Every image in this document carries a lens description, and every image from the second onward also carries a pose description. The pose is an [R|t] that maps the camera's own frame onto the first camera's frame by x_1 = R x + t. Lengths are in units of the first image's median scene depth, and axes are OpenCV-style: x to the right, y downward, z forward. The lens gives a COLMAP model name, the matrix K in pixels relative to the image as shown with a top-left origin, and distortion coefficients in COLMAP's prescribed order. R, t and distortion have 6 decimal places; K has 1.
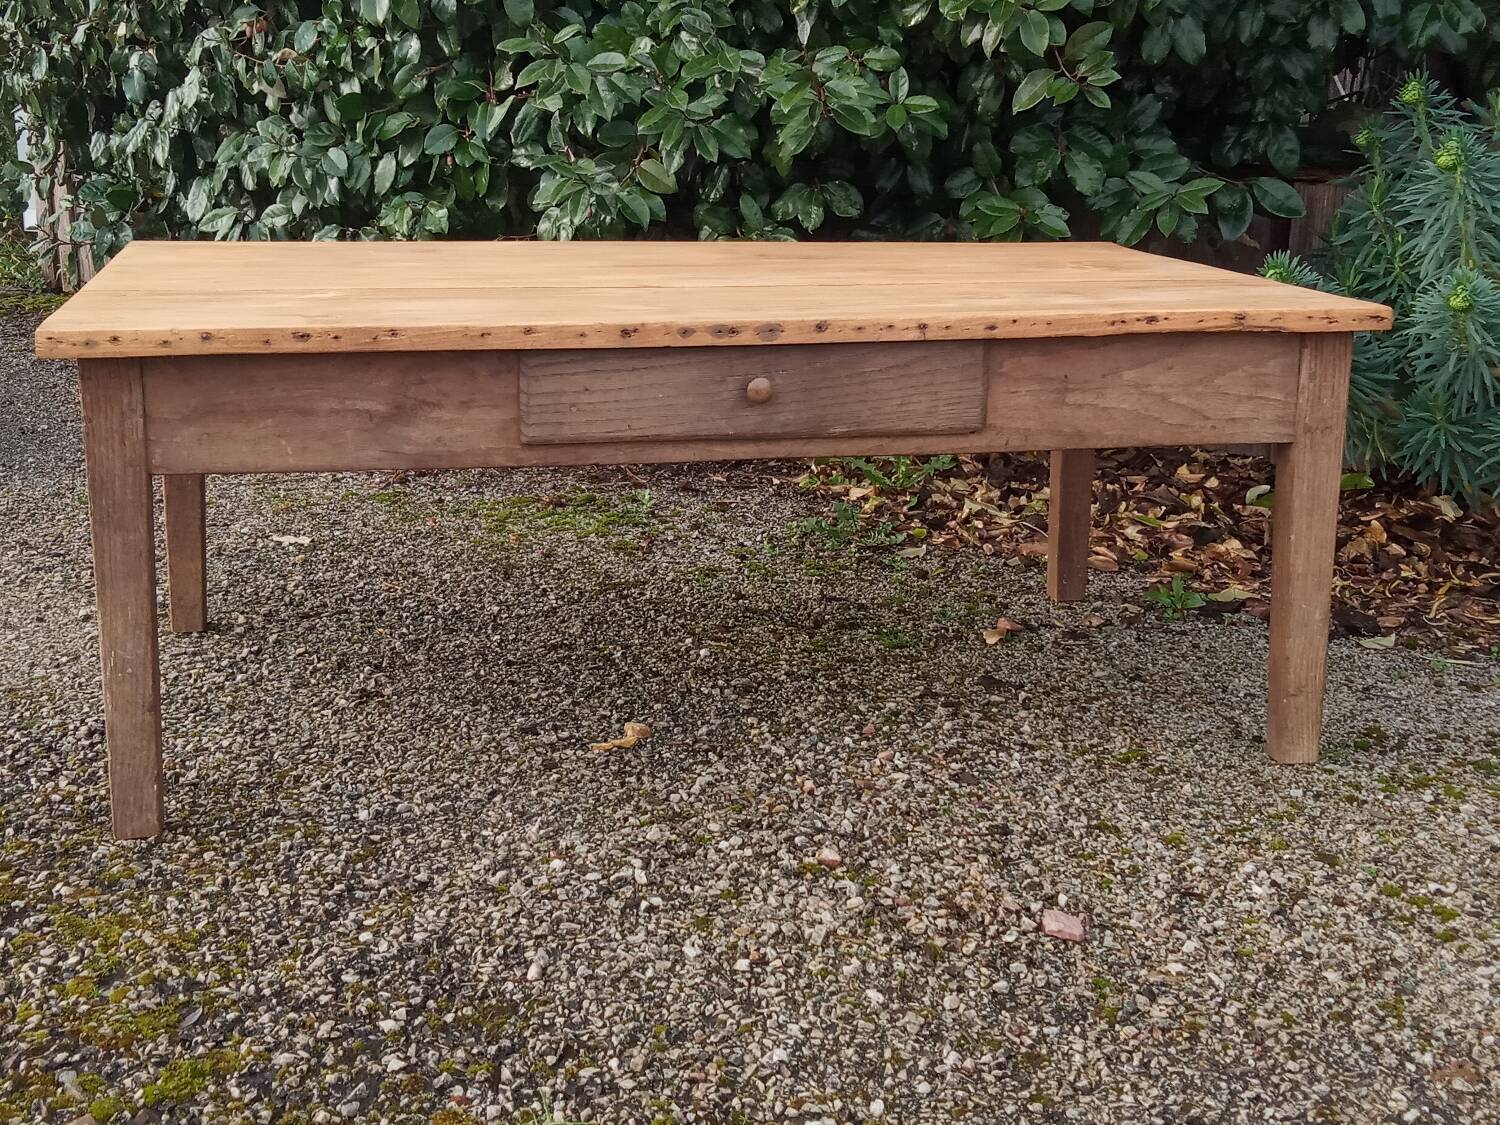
lens RADIAL K [[1885.4, 0, 750.8], [0, 1885.4, 554.9], [0, 0, 1]] dist [0.090331, -0.306491]
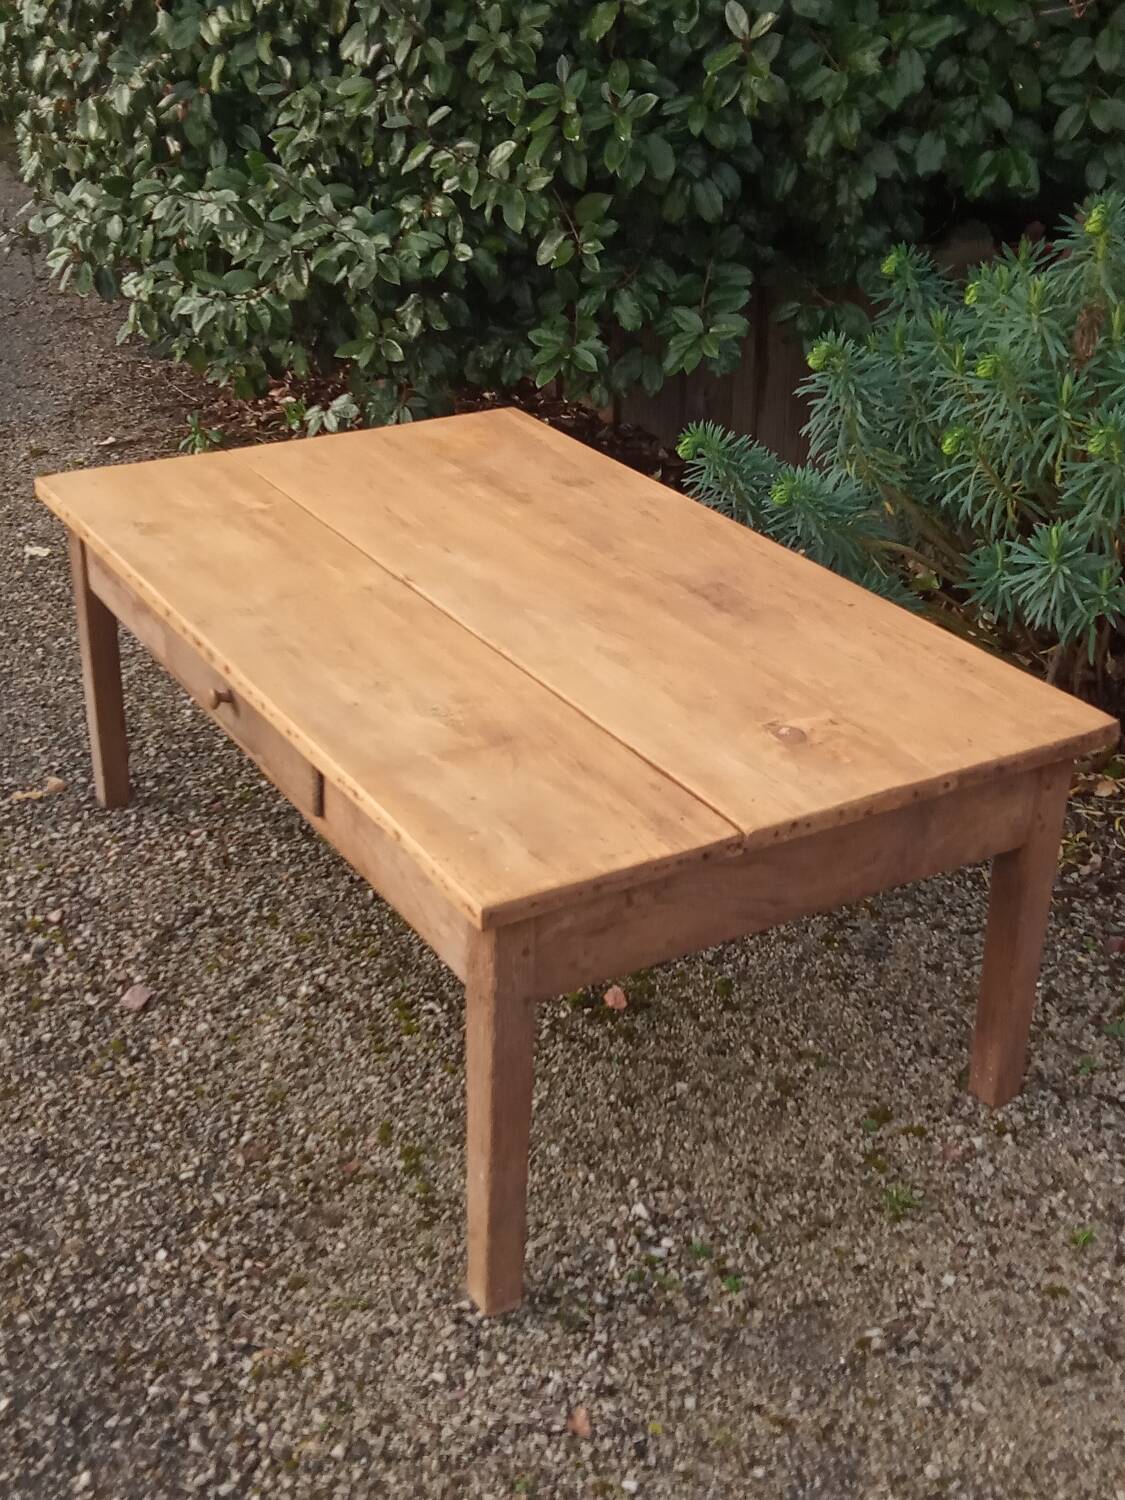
lens RADIAL K [[1885.4, 0, 562.5], [0, 1885.4, 750.0], [0, 0, 1]] dist [0.090331, -0.306491]
pose [[0.955550, 0.128233, -0.265483, 0.796992], [-0.073087, 0.975381, 0.208064, -0.297865], [0.285628, -0.179412, 0.941397, -0.219809]]
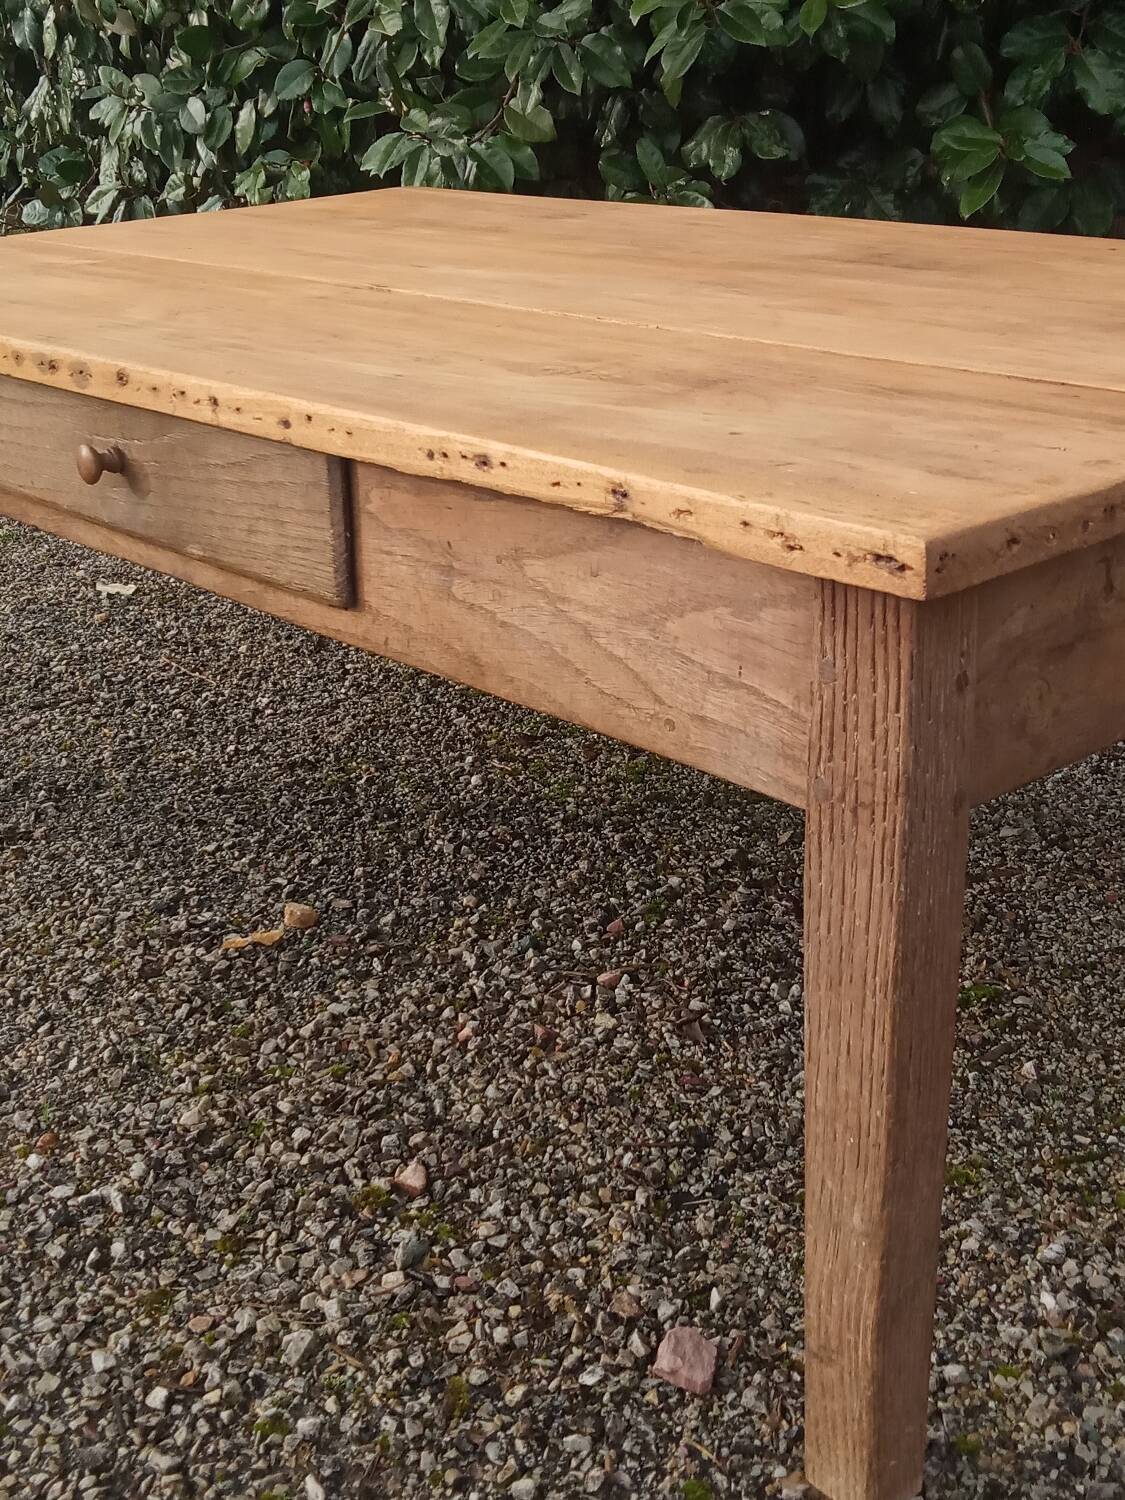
lens RADIAL K [[1897.4, 0, 567.6], [0, 1897.4, 759.8], [0, 0, 1]] dist [0.065716, -0.156254]
pose [[0.974255, 0.027535, -0.223760, 0.250075], [0.002601, 0.991074, 0.133285, -0.078908], [0.225433, -0.130435, 0.965488, 0.394997]]
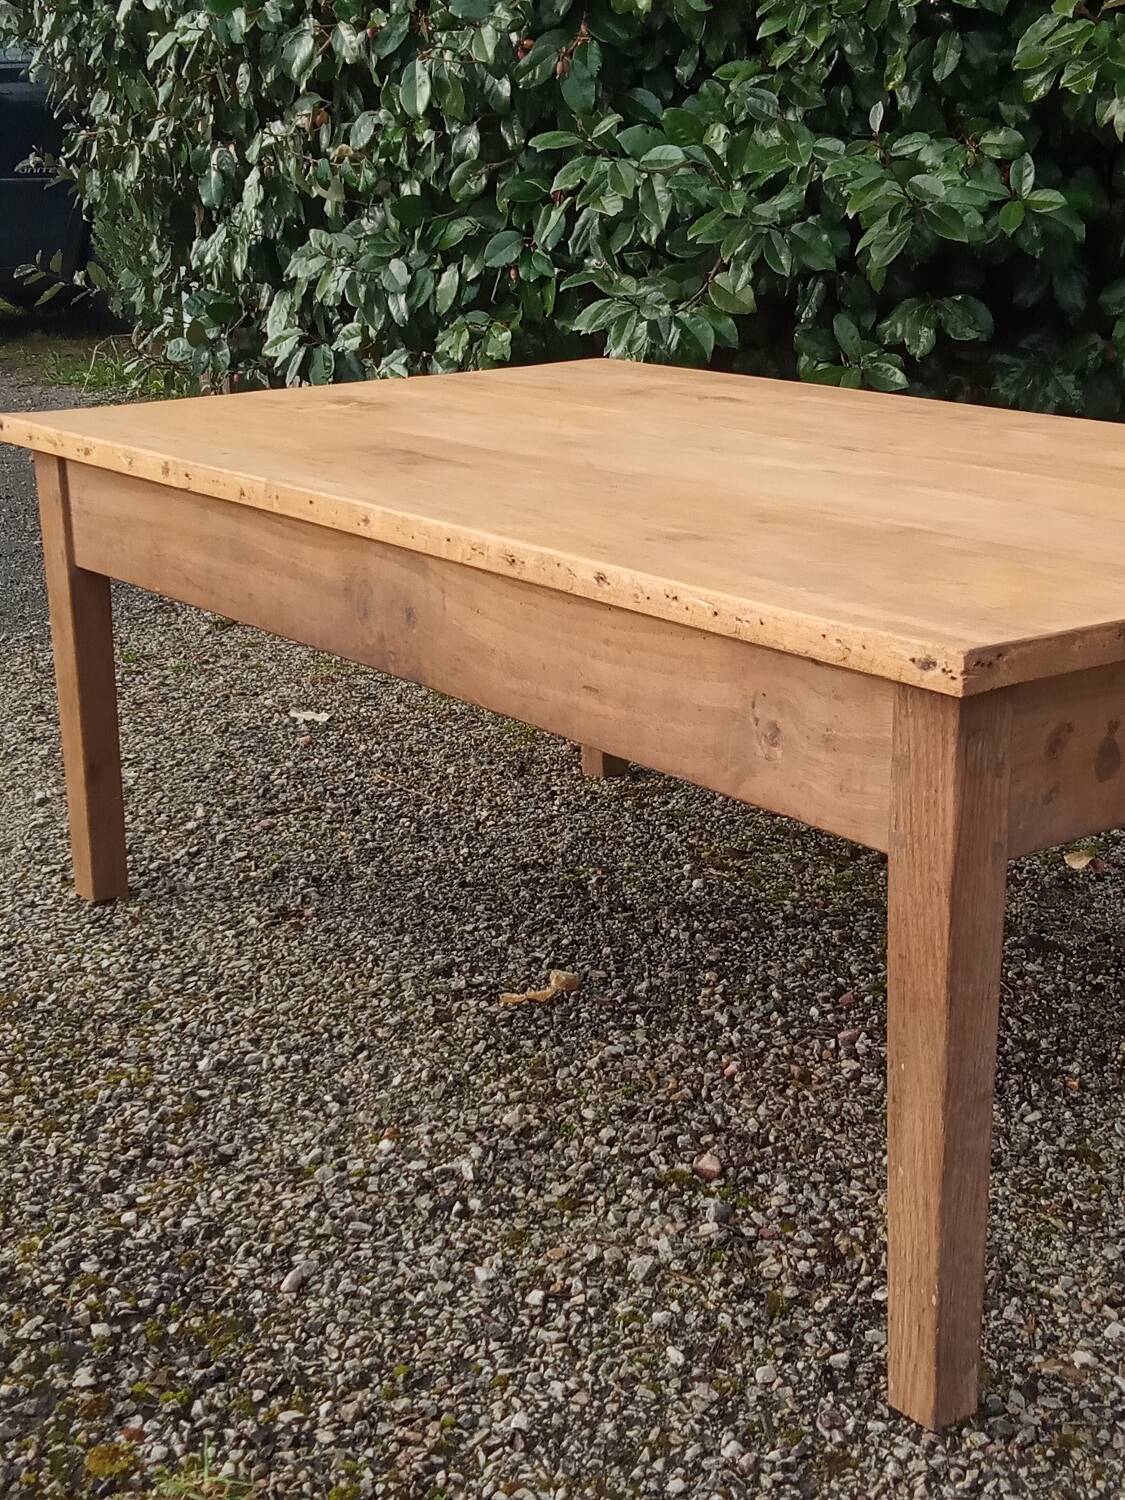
lens RADIAL K [[2218.6, 0, 562.5], [0, 2218.6, 750.0], [0, 0, 1]] dist [0.104911, -0.391865]
pose [[0.968461, 0.041786, -0.245637, 0.214544], [-0.036481, 0.998993, 0.026110, -0.041210], [0.246481, -0.016325, 0.969010, 0.068187]]
